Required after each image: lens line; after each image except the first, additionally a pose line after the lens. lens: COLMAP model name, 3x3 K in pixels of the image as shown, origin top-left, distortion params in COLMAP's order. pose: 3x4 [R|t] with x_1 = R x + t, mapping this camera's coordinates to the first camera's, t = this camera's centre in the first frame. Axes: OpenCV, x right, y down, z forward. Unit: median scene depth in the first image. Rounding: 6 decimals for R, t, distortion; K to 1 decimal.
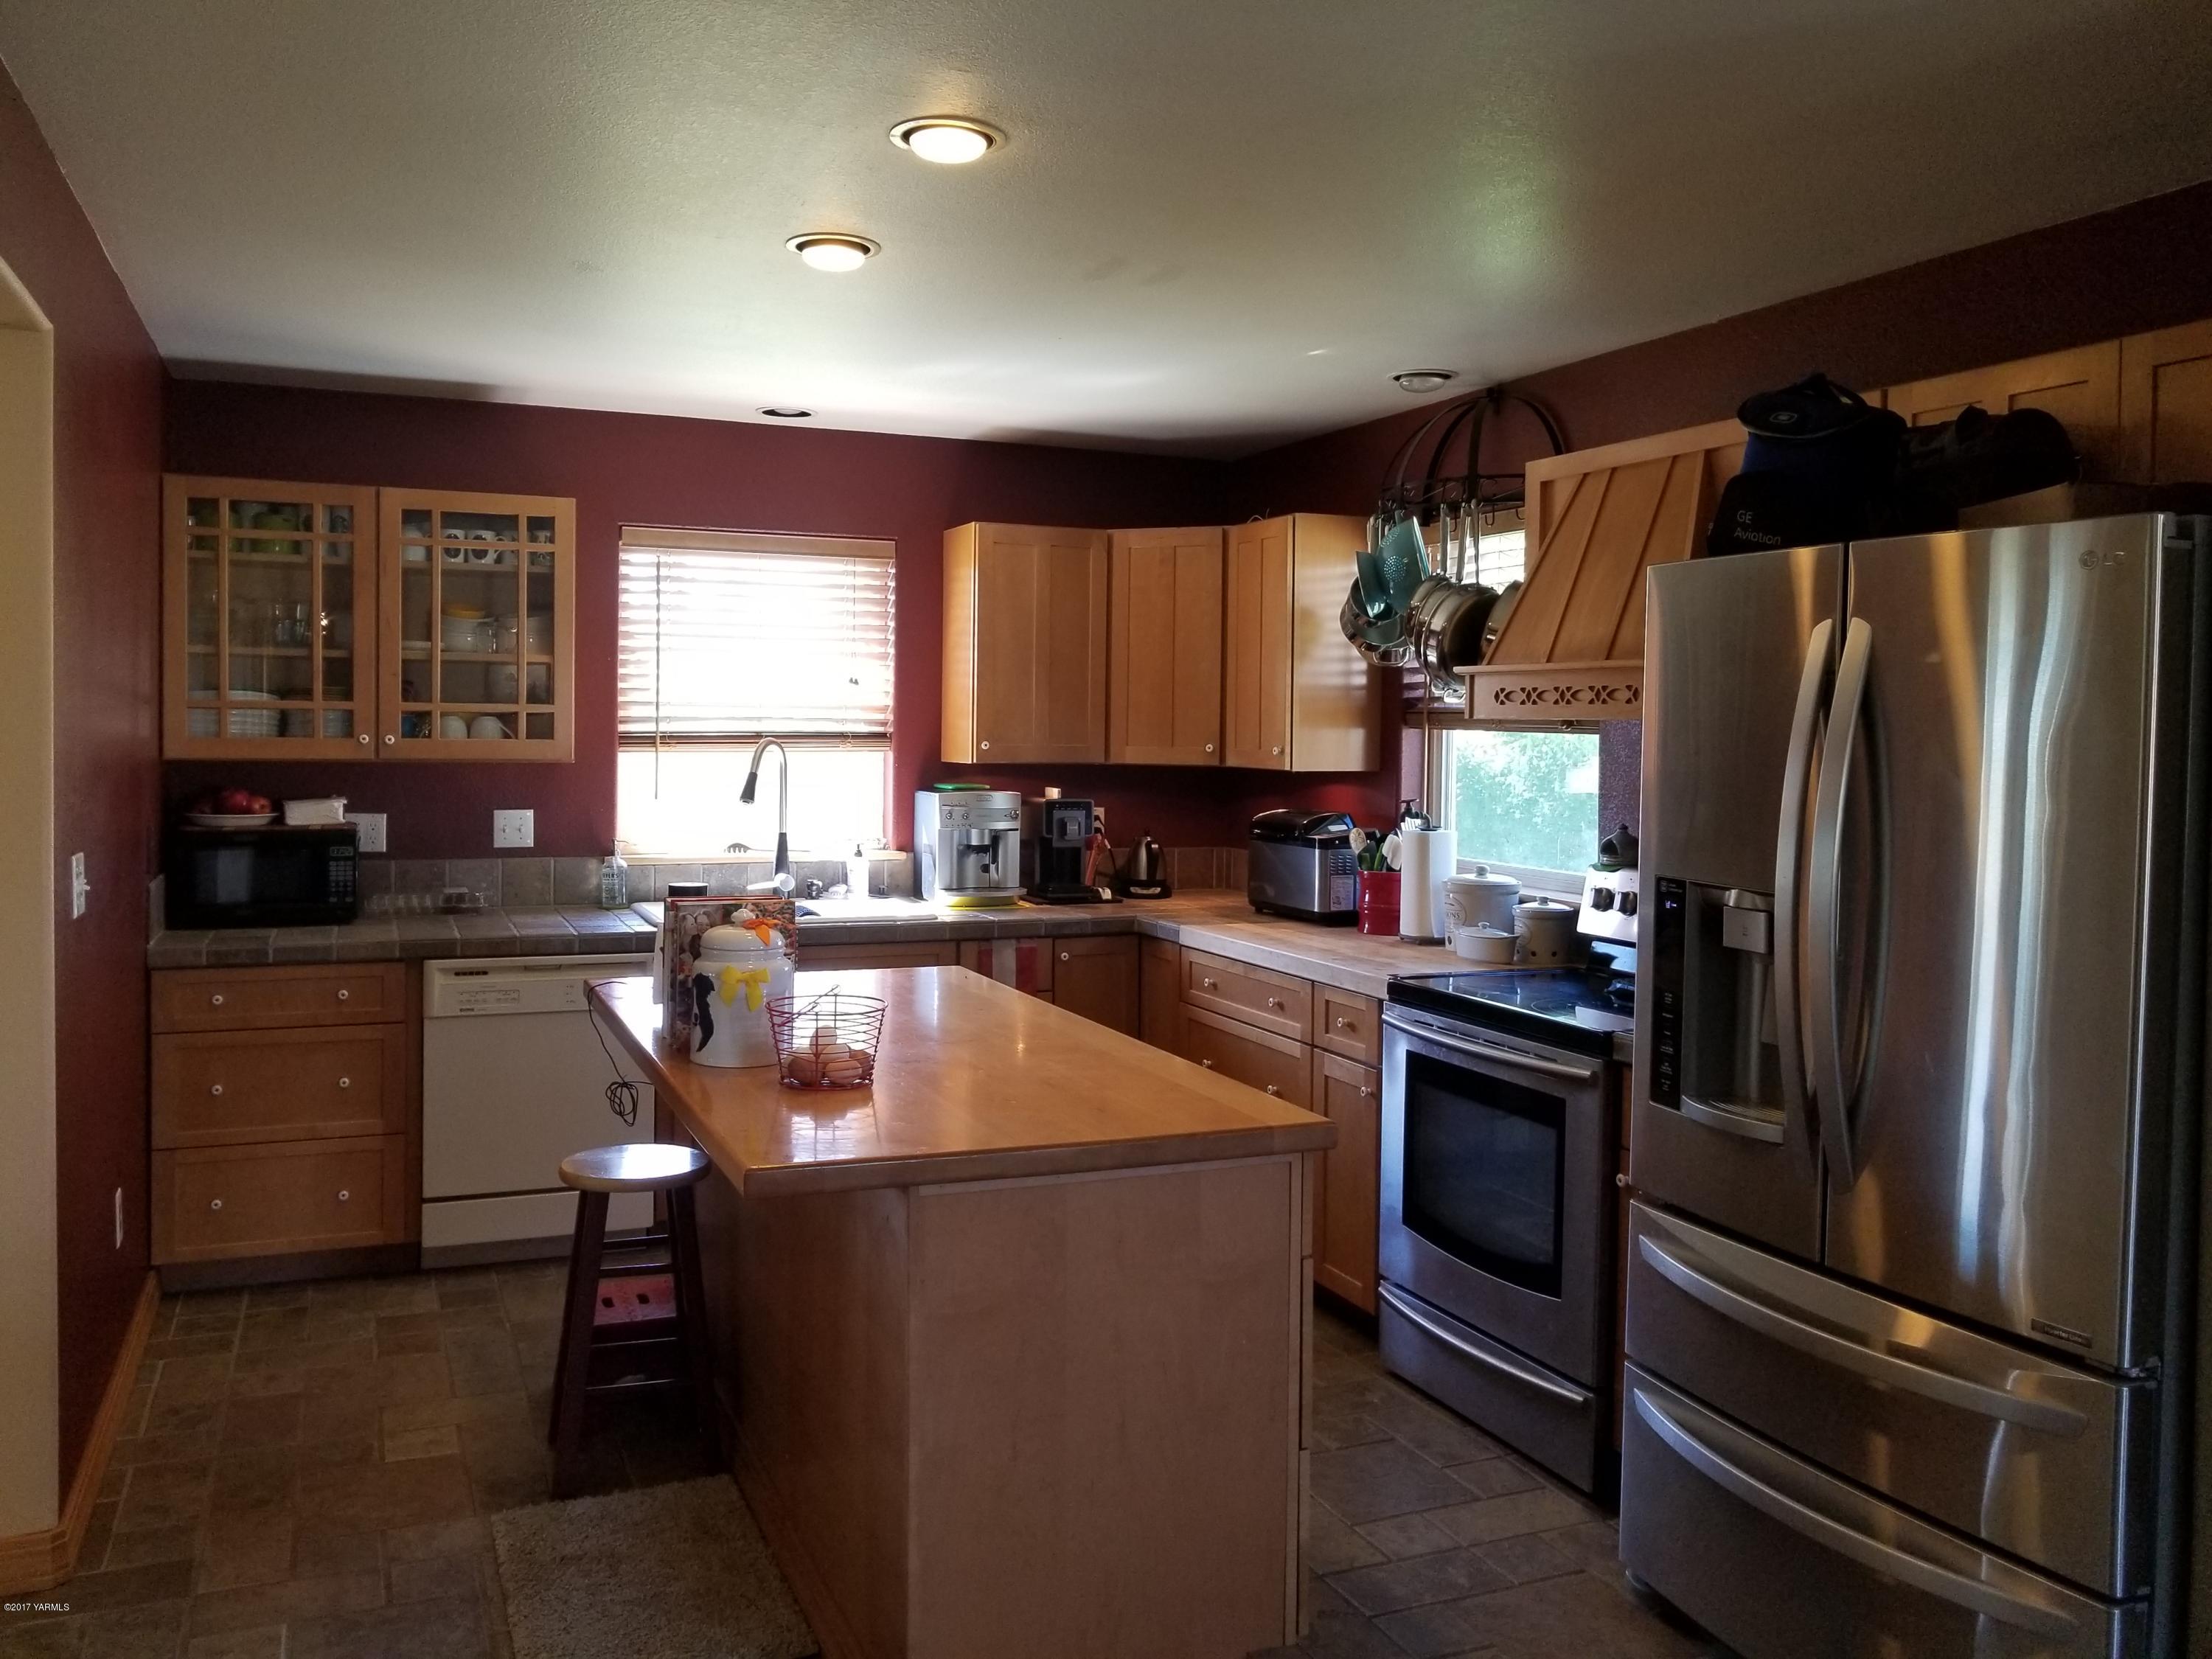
lens RADIAL K [[1736.1, 0, 1059.9], [0, 1736.1, 770.7], [0, 0, 1]] dist [-0.007781, -0.006328]
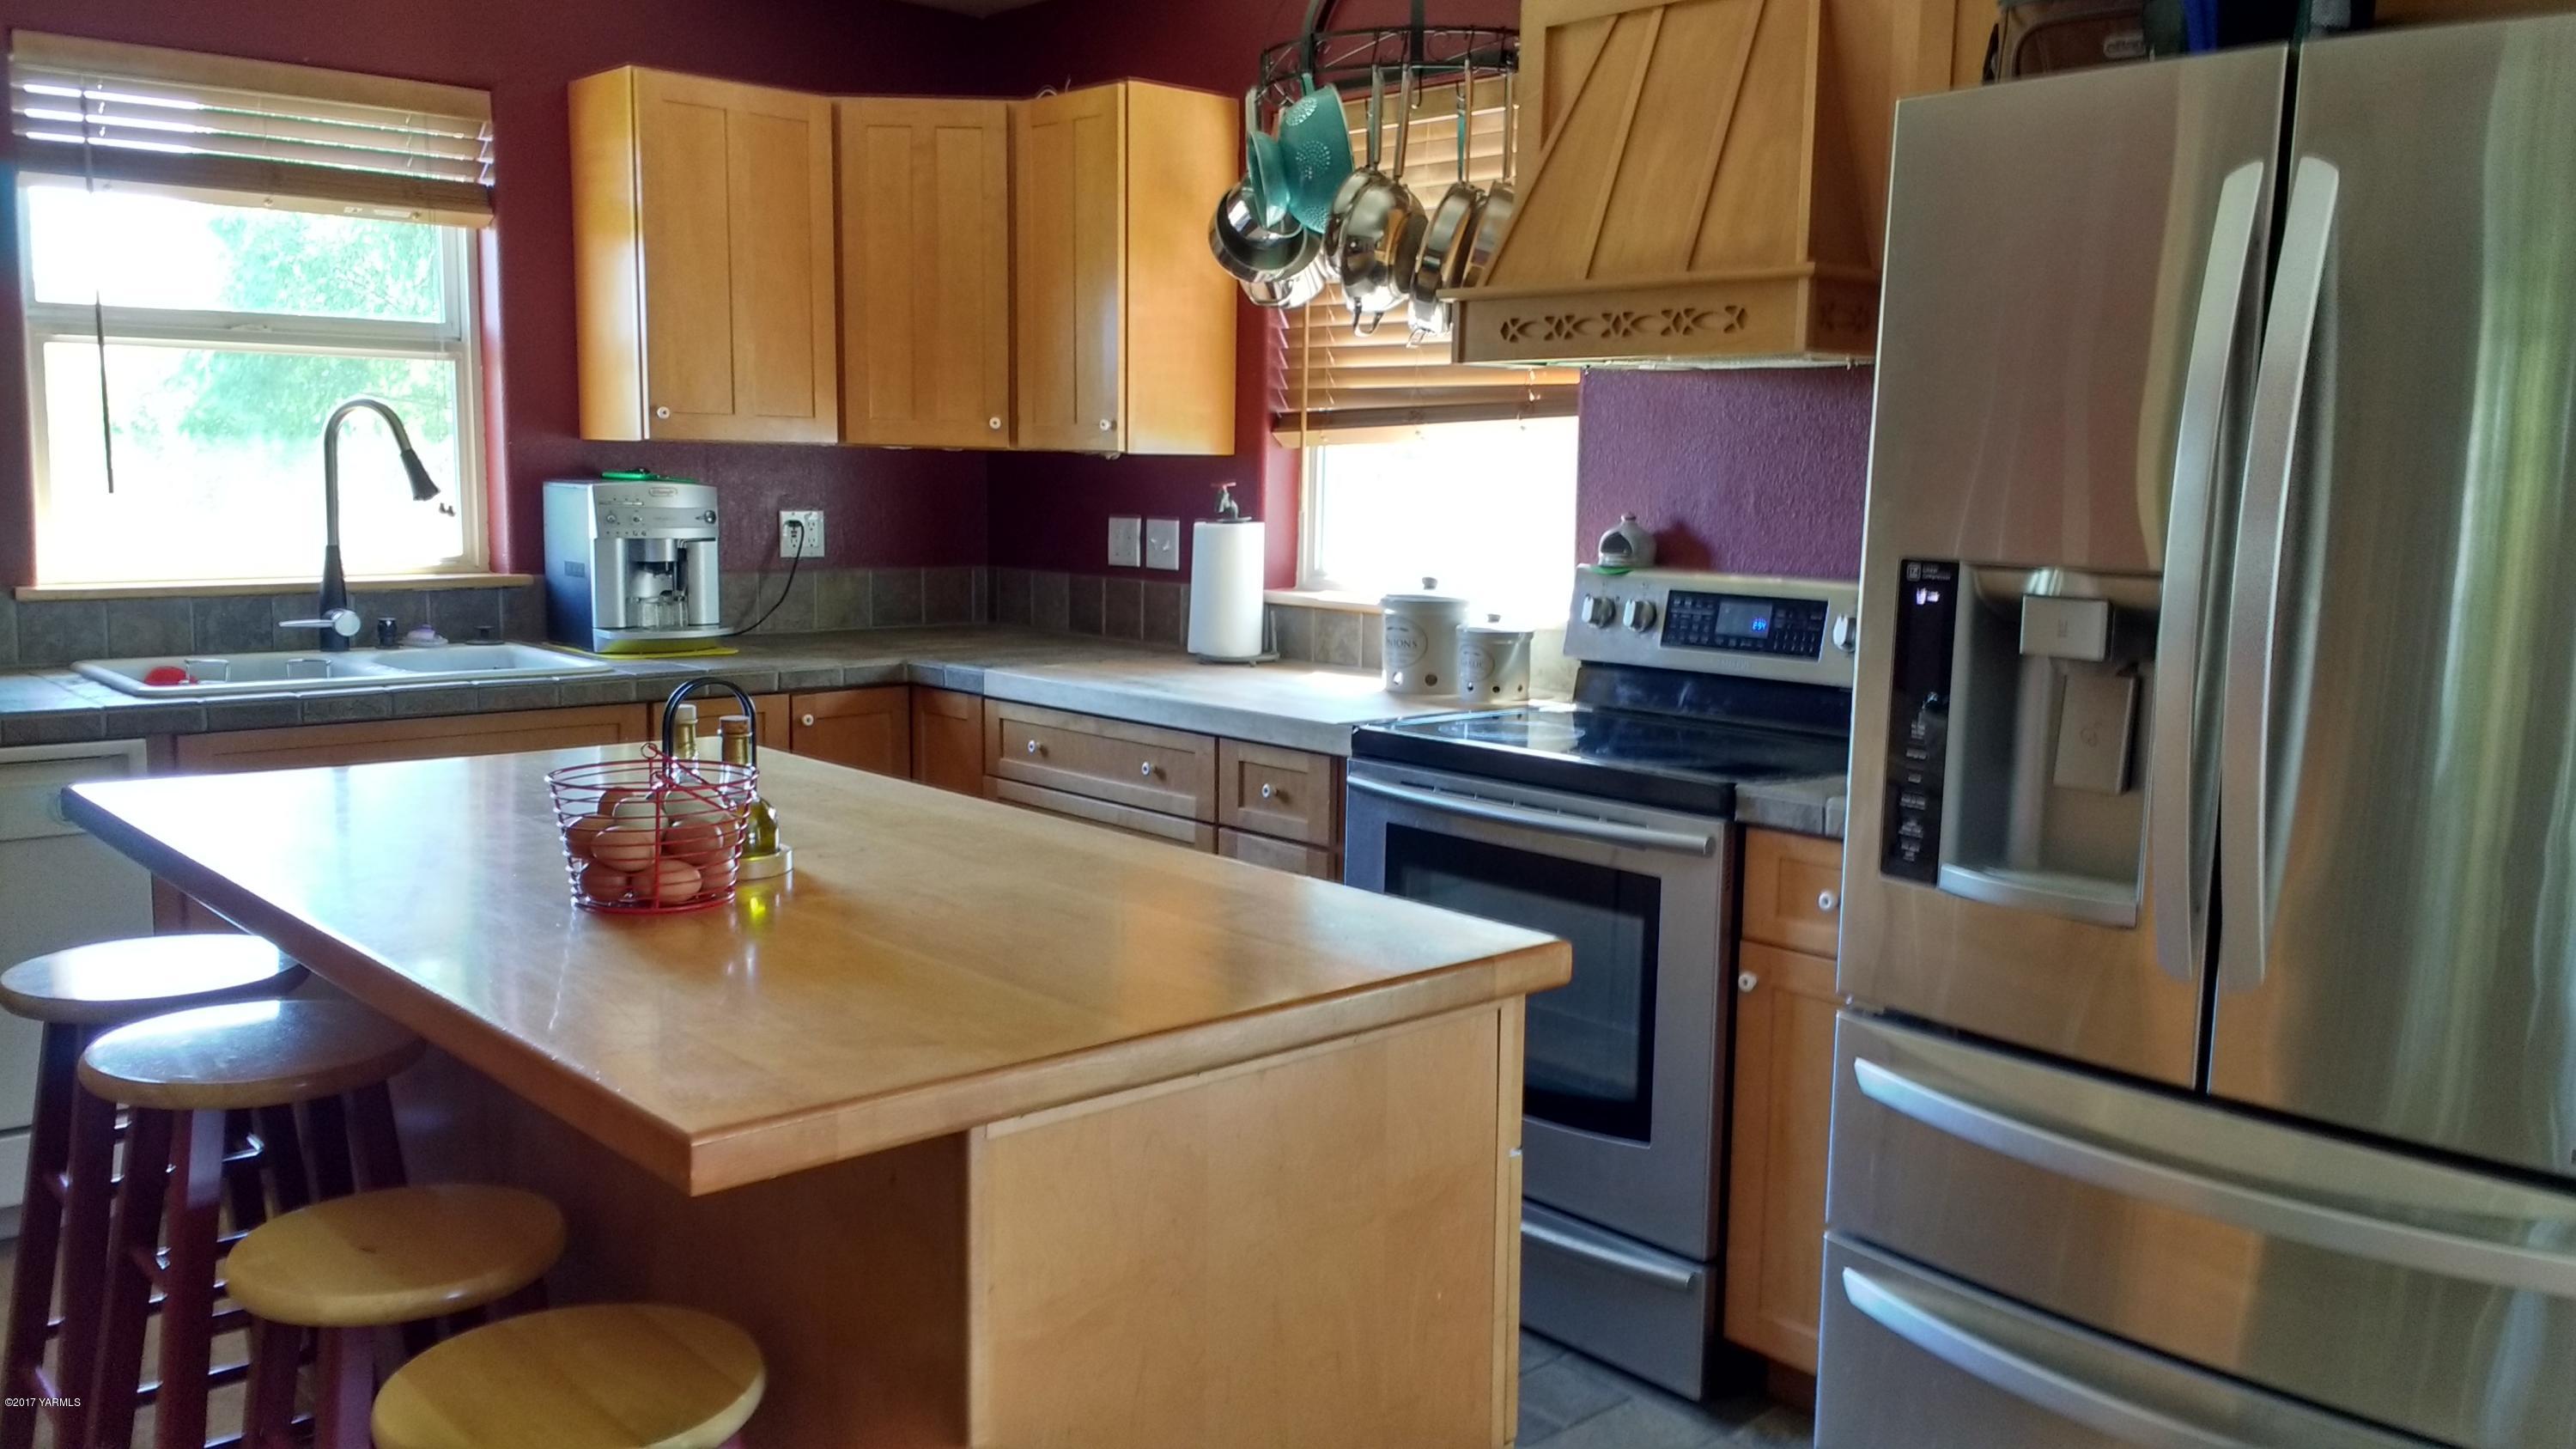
lens RADIAL K [[1993.9, 0, 1288.0], [0, 1993.9, 724.5], [0, 0, 1]] dist [0.114185, -0.195893]
pose [[0.935384, -0.041390, 0.351202, -0.118316], [0.002884, 0.993987, 0.109462, 0.025879], [-0.353621, -0.101377, 0.929879, 0.220350]]
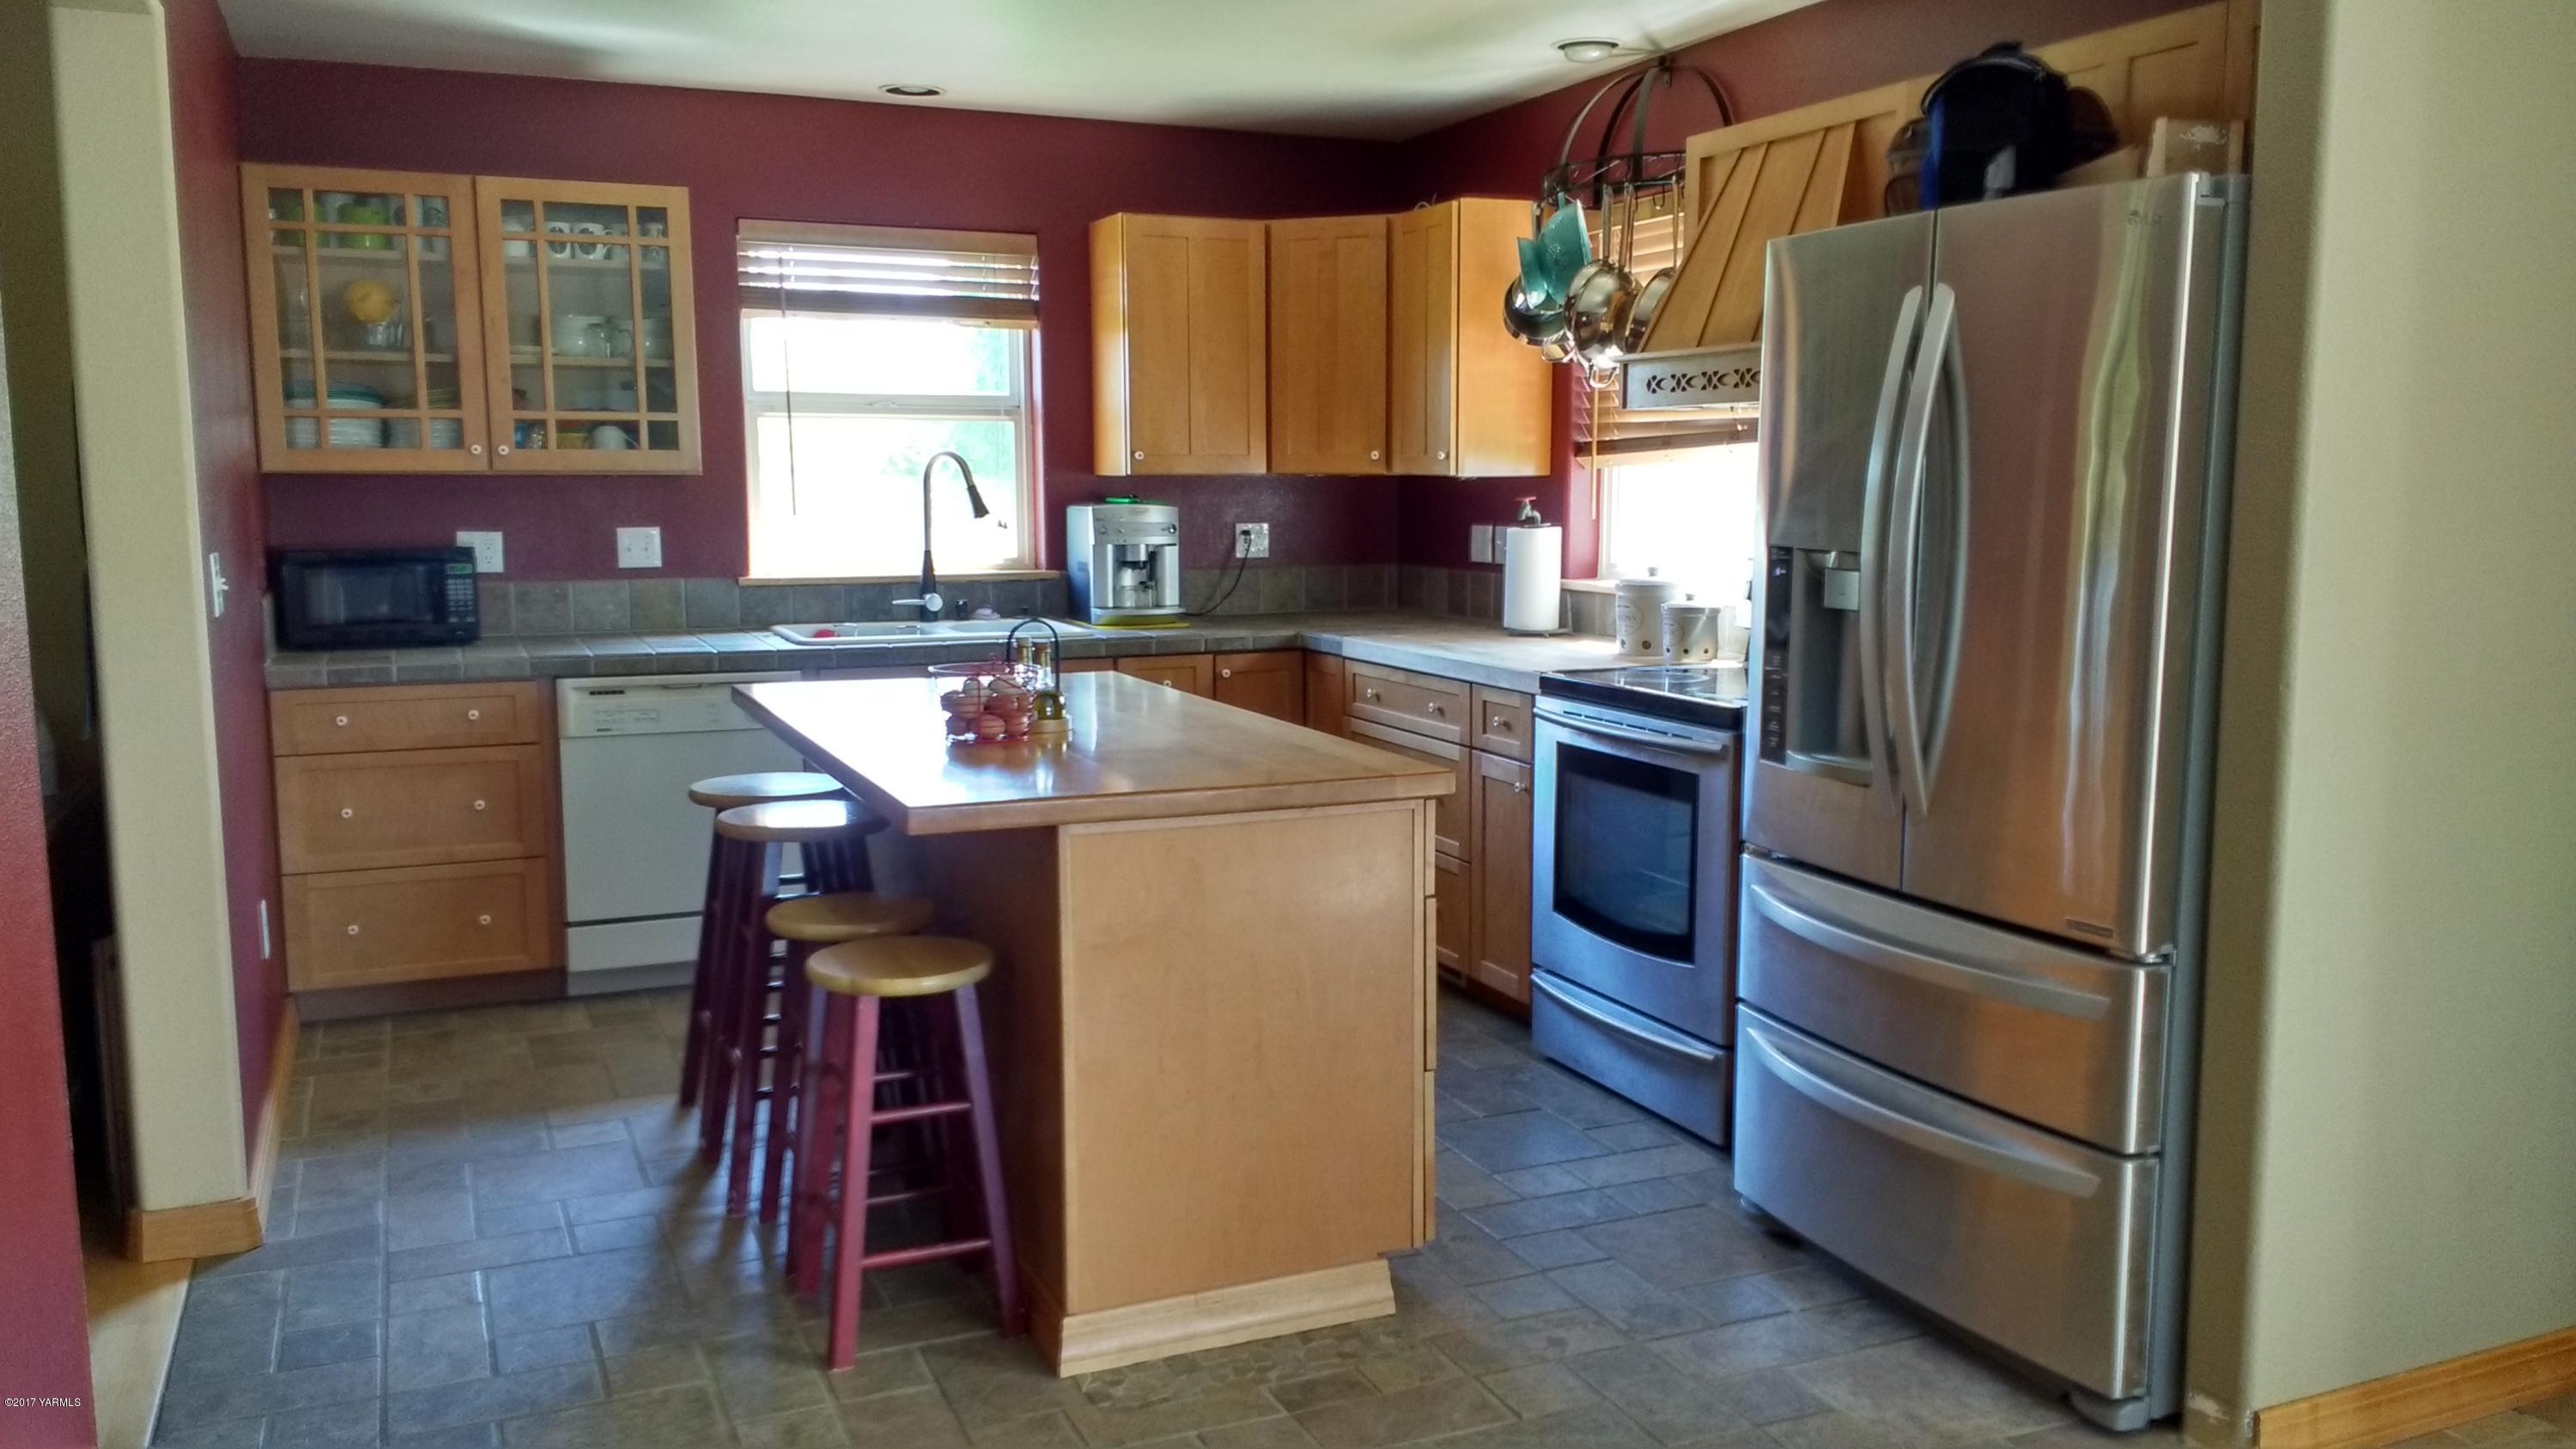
lens RADIAL K [[2031.0, 0, 1297.5], [0, 2031.0, 736.5], [0, 0, 1]] dist [0.113844, -0.183408]
pose [[0.999639, -0.017060, 0.020765, 0.022302], [0.014803, 0.994427, 0.104385, 0.029311], [-0.022430, -0.104040, 0.994320, -0.156413]]
